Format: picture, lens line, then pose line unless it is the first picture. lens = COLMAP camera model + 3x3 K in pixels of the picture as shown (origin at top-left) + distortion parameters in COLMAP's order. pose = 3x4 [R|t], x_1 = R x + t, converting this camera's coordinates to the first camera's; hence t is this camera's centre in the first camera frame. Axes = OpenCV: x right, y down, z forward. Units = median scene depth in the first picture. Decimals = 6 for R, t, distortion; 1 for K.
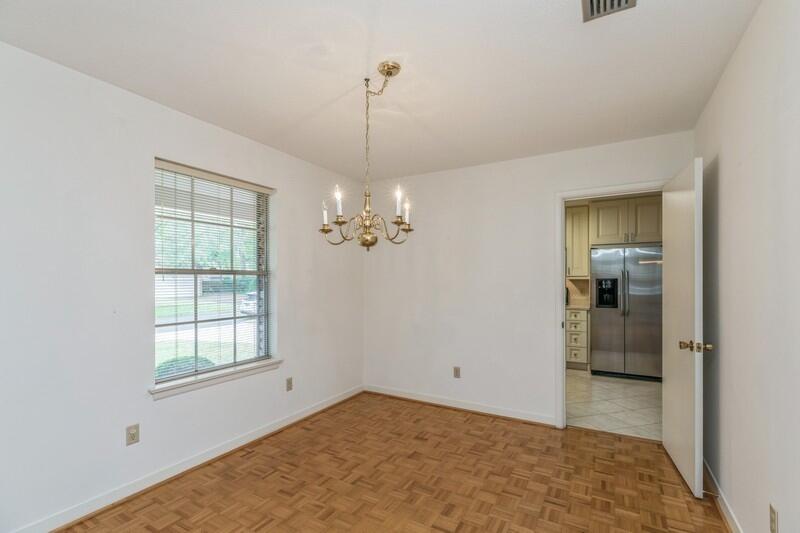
lens RADIAL K [[363.4, 0, 402.7], [0, 363.4, 276.0], [0, 0, 1]] dist [0.000469, -0.000027]
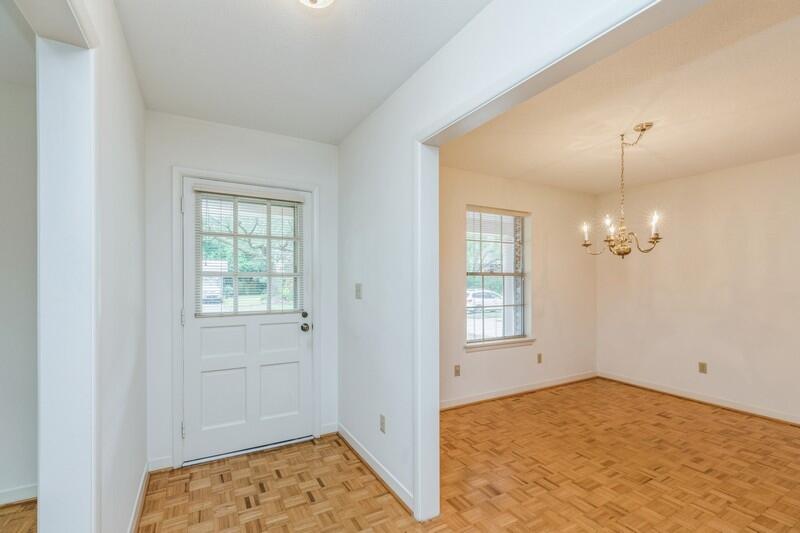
lens RADIAL K [[362.0, 0, 397.5], [0, 362.0, 277.9], [0, 0, 1]] dist [0.001195, 0.000201]
pose [[0.857347, 0.000544, -0.514739, -0.083843], [0.002596, 0.999982, 0.005380, -0.003779], [0.514733, -0.005949, 0.857330, -0.432570]]
